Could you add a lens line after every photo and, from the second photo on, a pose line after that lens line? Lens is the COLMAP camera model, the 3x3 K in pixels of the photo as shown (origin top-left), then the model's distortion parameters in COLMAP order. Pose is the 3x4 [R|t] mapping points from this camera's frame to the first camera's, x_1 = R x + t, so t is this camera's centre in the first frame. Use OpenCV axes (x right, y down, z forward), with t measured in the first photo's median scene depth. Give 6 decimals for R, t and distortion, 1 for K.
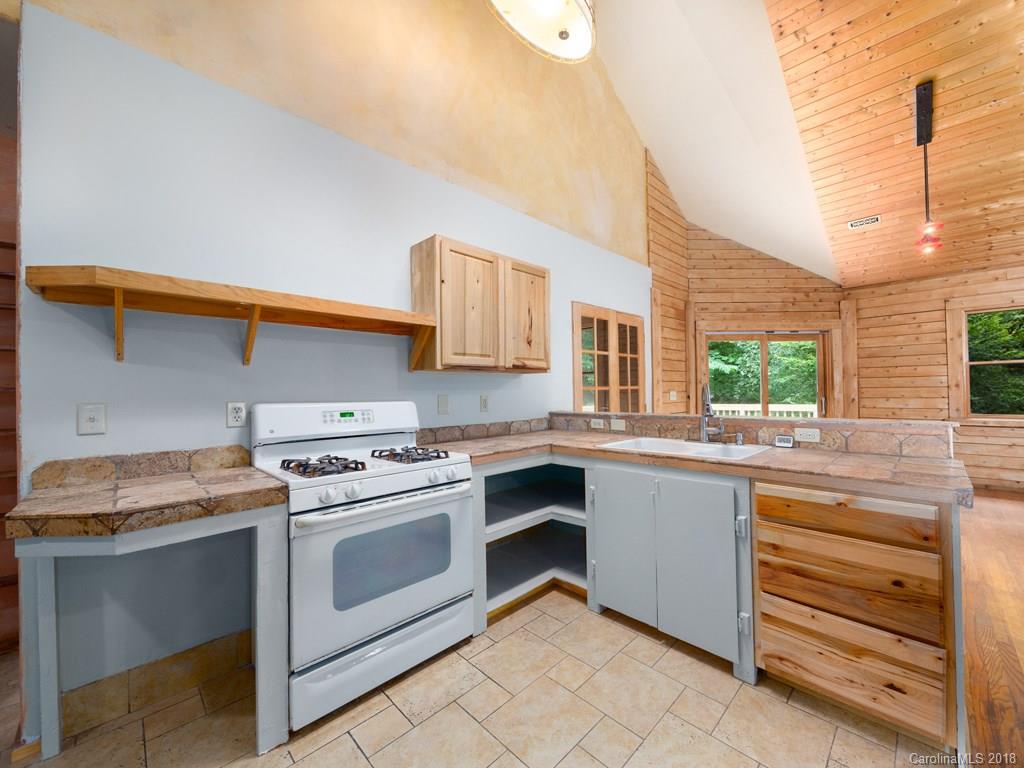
lens RADIAL K [[376.2, 0, 507.8], [0, 376.2, 387.4], [0, 0, 1]] dist [-0.001755, -0.000571]
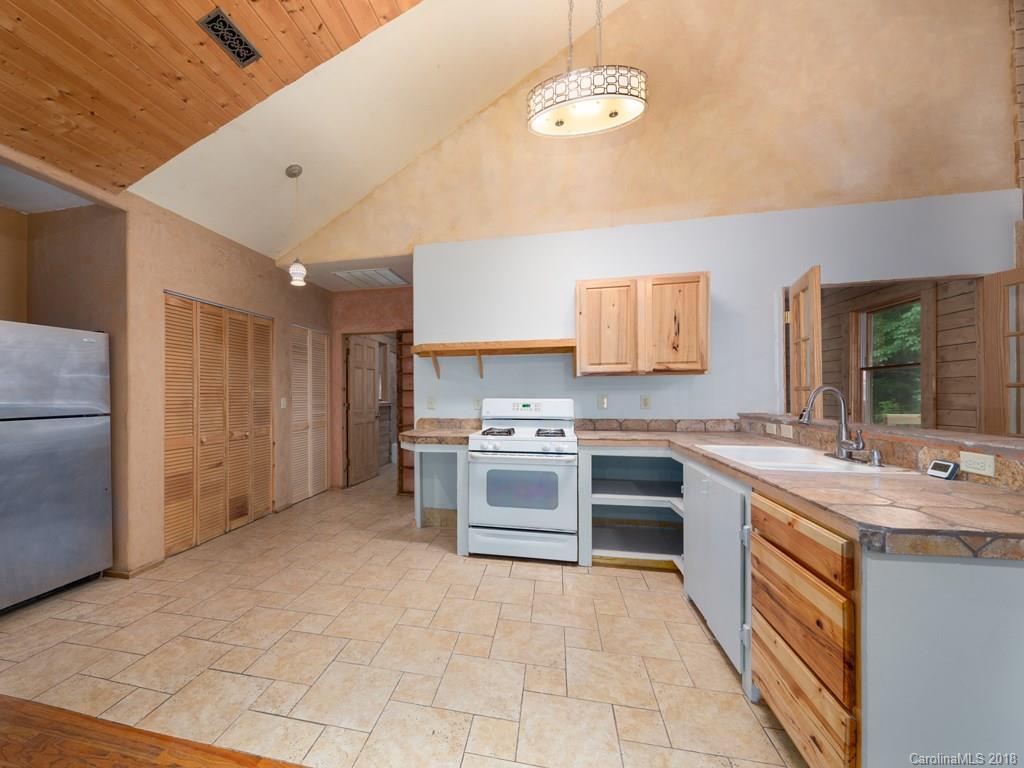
lens RADIAL K [[376.2, 0, 507.8], [0, 376.2, 387.4], [0, 0, 1]] dist [-0.001755, -0.000571]
pose [[0.592368, -0.001426, -0.805666, 0.852205], [0.009405, 0.999943, 0.005146, -0.017925], [0.805613, -0.010626, 0.592347, -0.049657]]
